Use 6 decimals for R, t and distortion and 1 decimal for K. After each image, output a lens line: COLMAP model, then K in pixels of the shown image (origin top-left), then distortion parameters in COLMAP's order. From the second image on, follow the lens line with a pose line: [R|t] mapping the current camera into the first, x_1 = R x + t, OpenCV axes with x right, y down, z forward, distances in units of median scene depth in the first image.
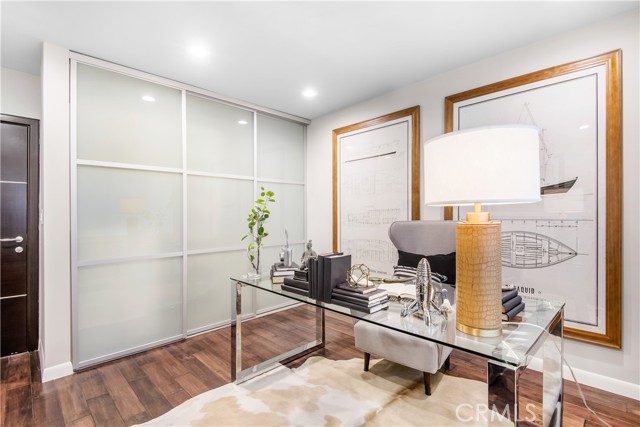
lens RADIAL K [[304.7, 0, 321.8], [0, 304.7, 213.0], [0, 0, 1]] dist [0.002005, -0.000310]
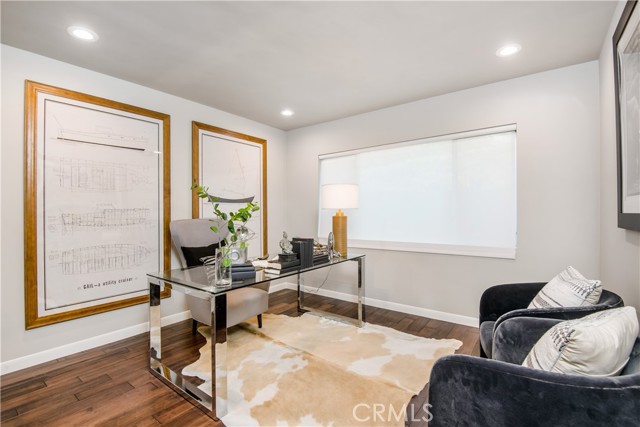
lens RADIAL K [[292.6, 0, 321.2], [0, 292.6, 215.3], [0, 0, 1]] dist [0.000572, 0.000012]
pose [[-0.146173, 0.005320, 0.989245, -0.799140], [0.001410, 0.999986, -0.005169, 0.013395], [-0.989258, 0.000640, -0.146179, 0.613330]]
